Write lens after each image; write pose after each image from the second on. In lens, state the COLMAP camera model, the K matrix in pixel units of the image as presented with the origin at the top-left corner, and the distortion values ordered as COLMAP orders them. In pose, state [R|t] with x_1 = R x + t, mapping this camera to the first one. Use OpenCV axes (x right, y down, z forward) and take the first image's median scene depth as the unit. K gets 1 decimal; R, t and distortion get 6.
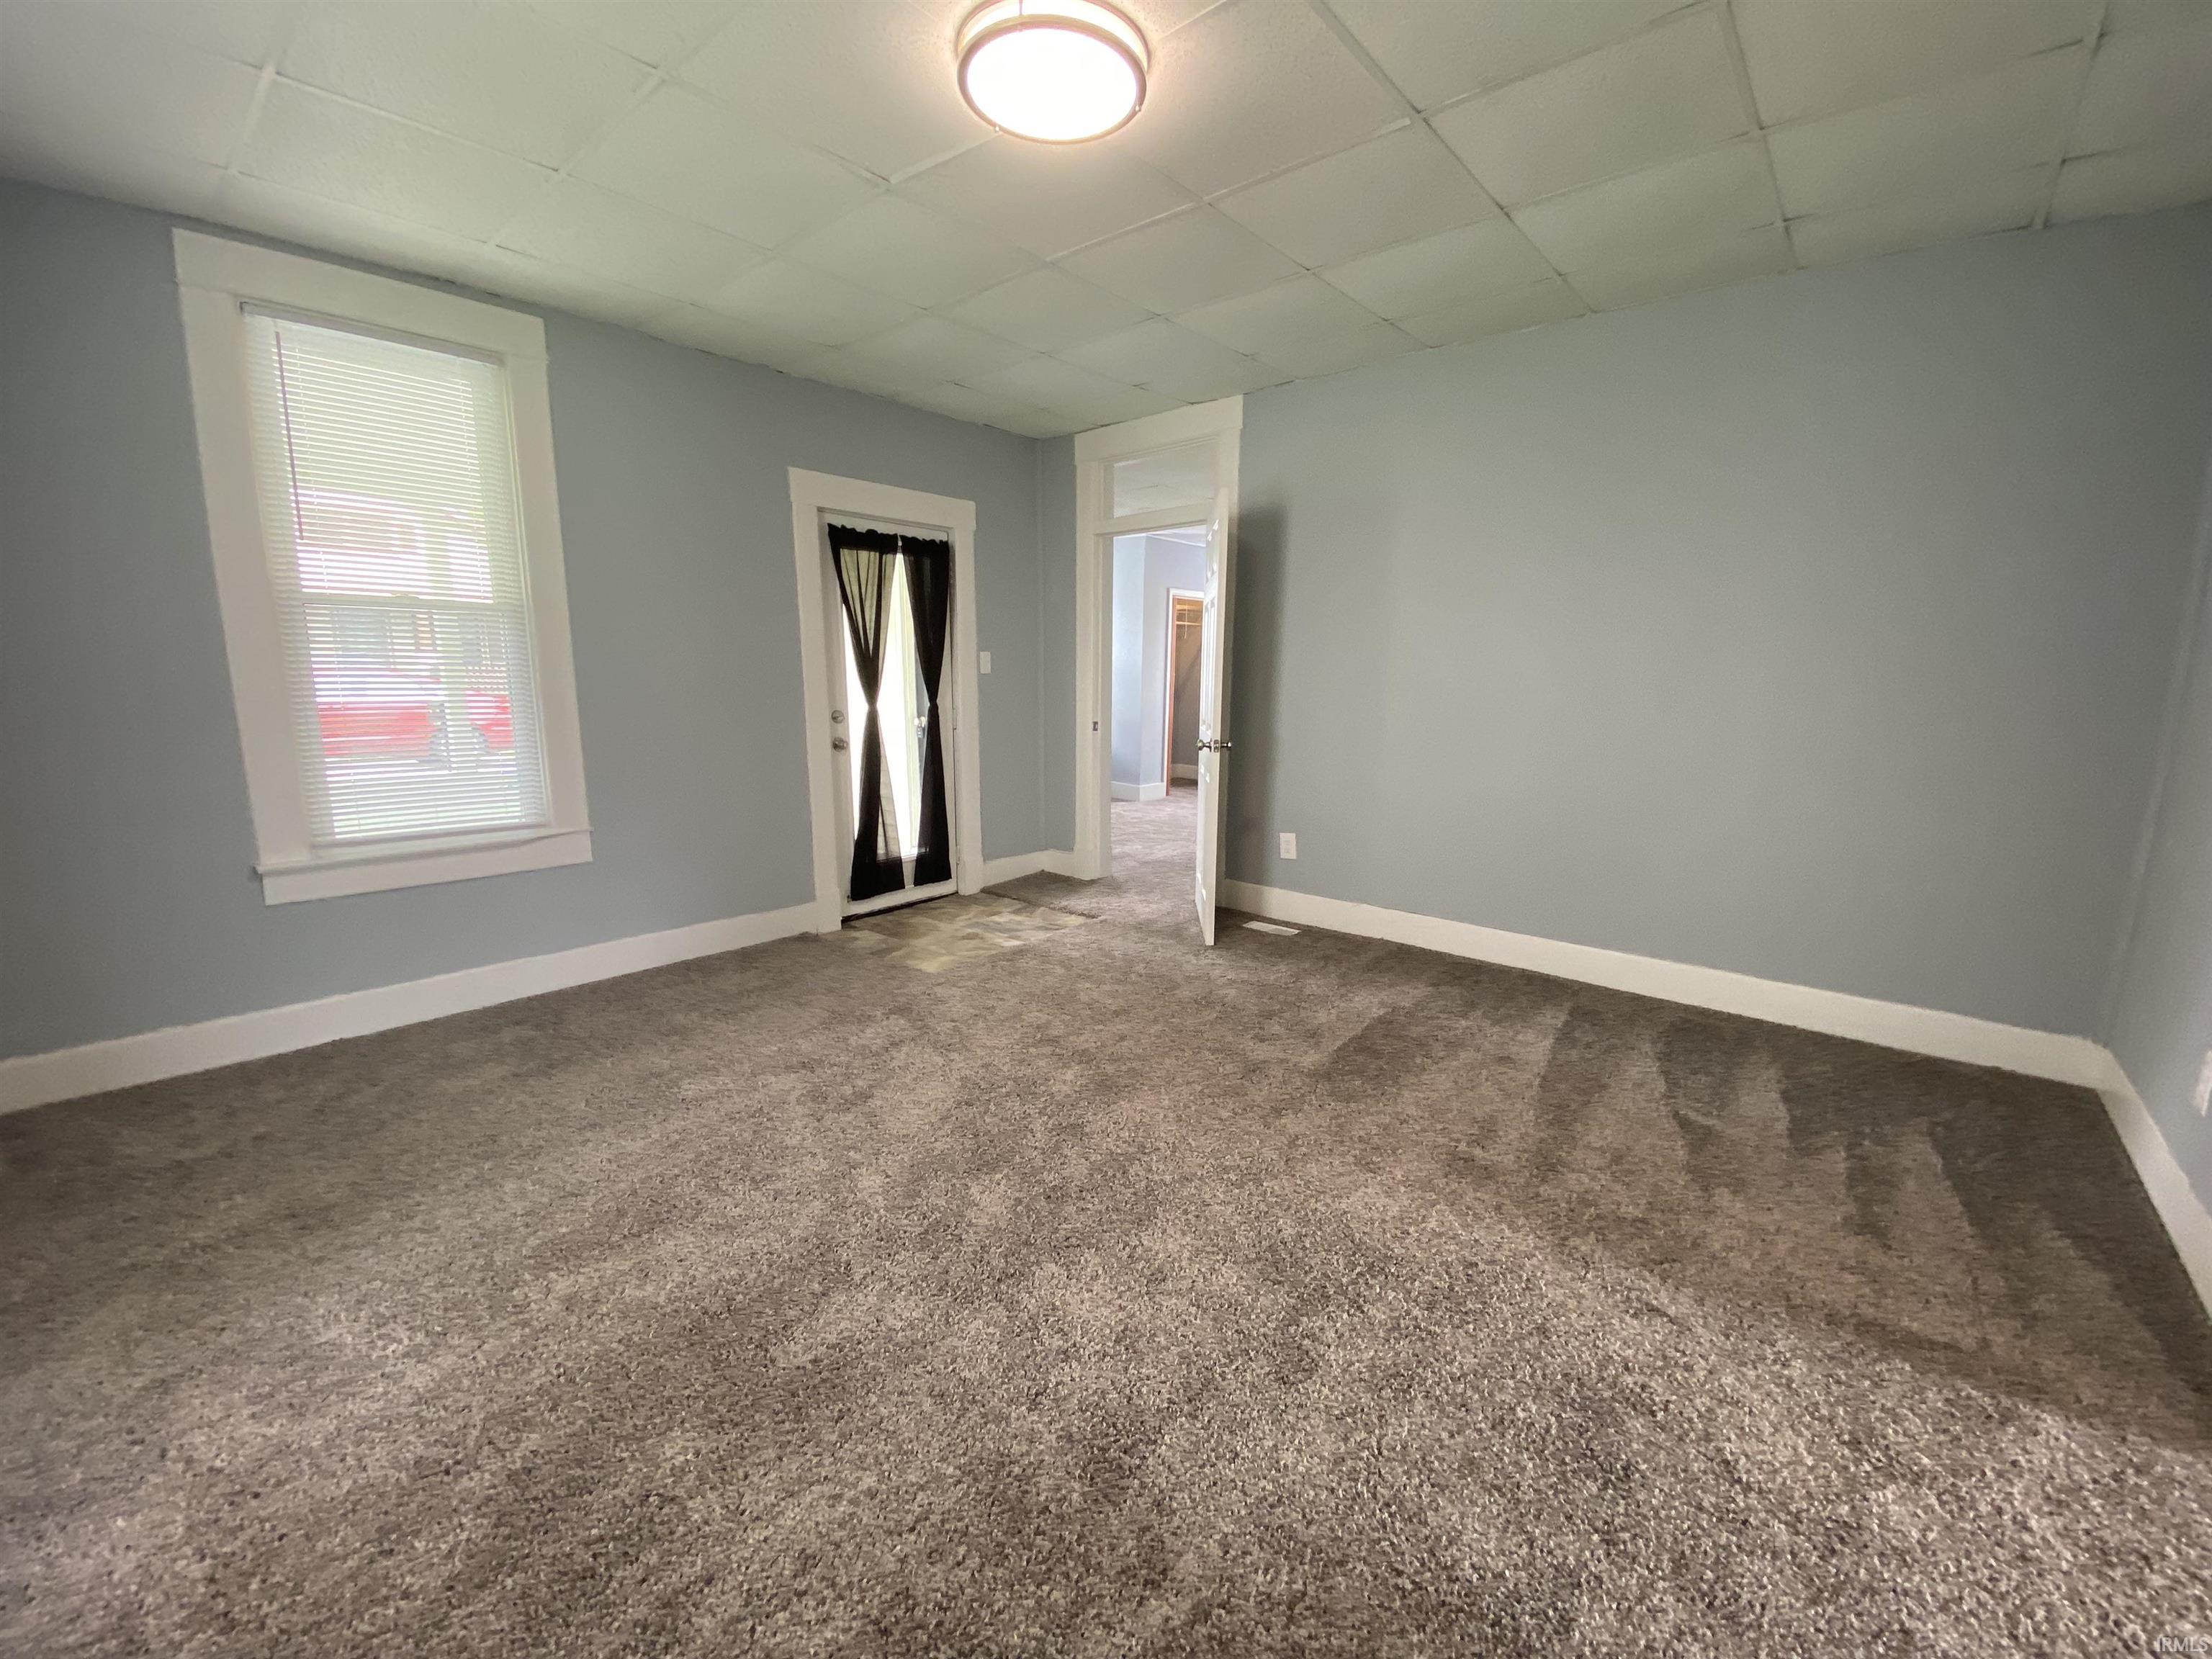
lens RADIAL K [[906.8, 0, 1103.0], [0, 906.8, 832.3], [0, 0, 1]] dist [0.002222, -0.010596]
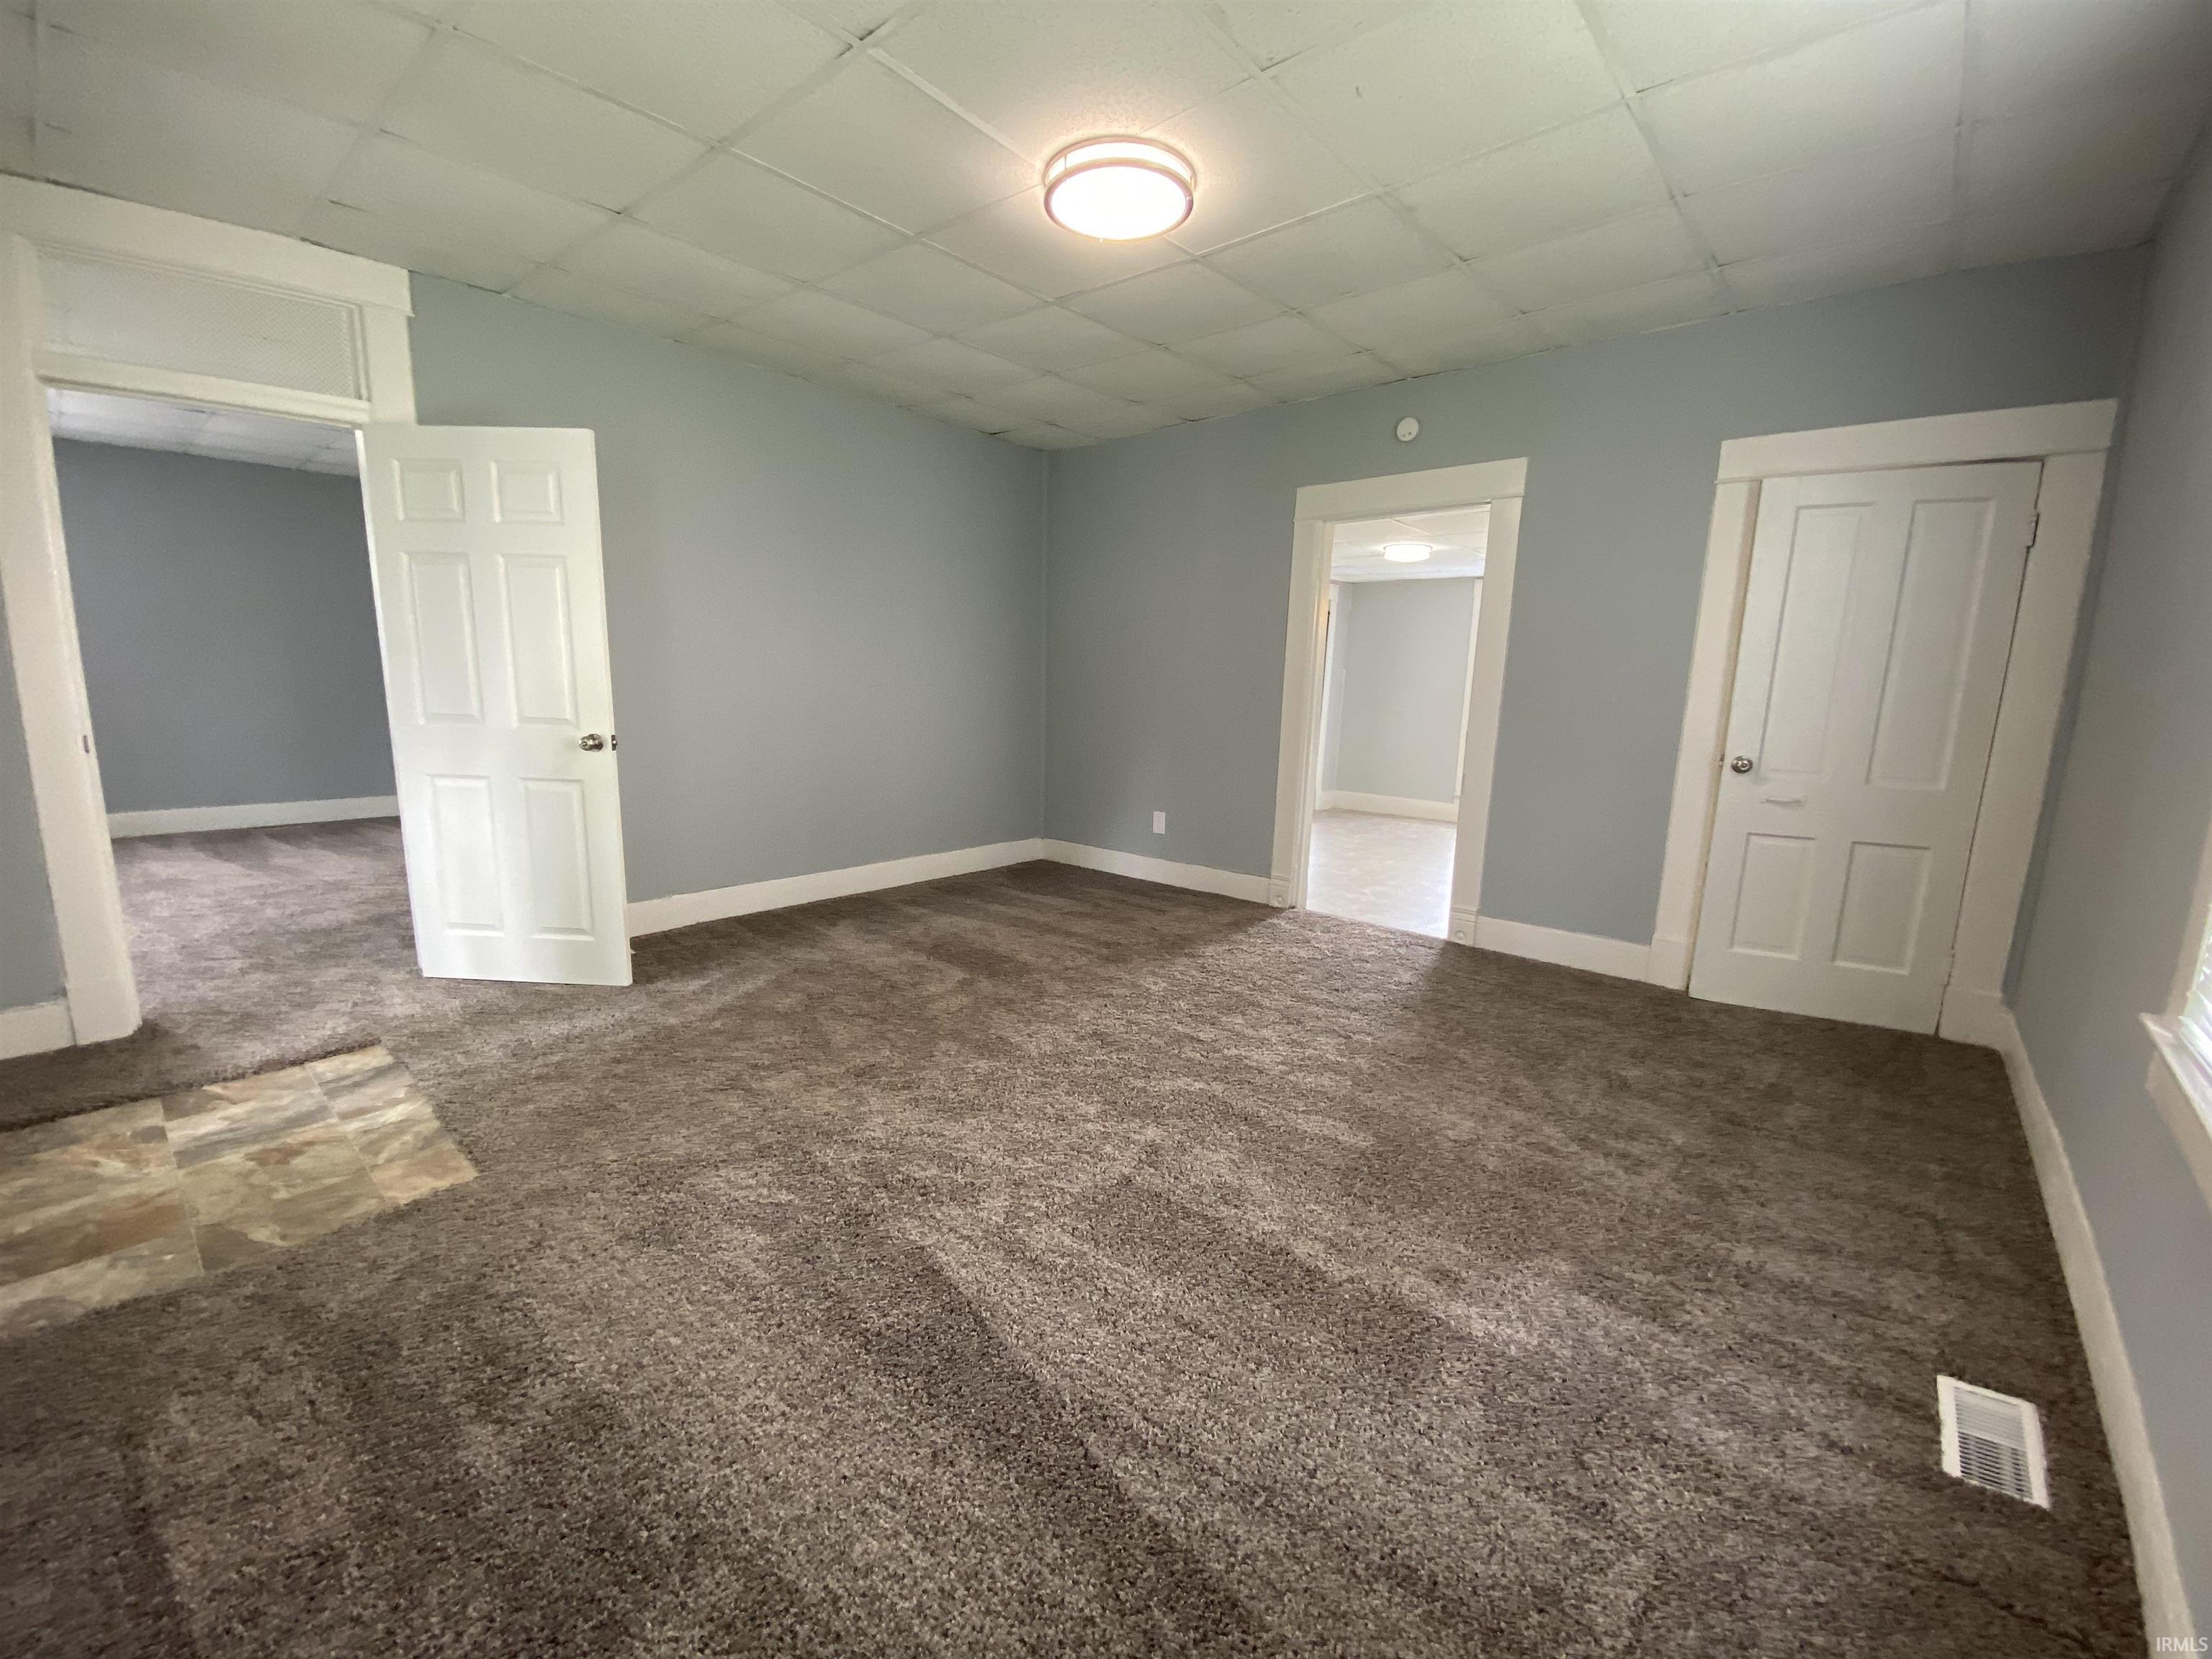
lens RADIAL K [[906.8, 0, 1090.3], [0, 906.8, 828.6], [0, 0, 1]] dist [0.002222, -0.010596]
pose [[-0.000377, -0.173668, 0.984804, -0.693138], [0.156072, 0.972726, 0.171598, -0.093349], [-0.987746, 0.153765, 0.026738, 0.547394]]
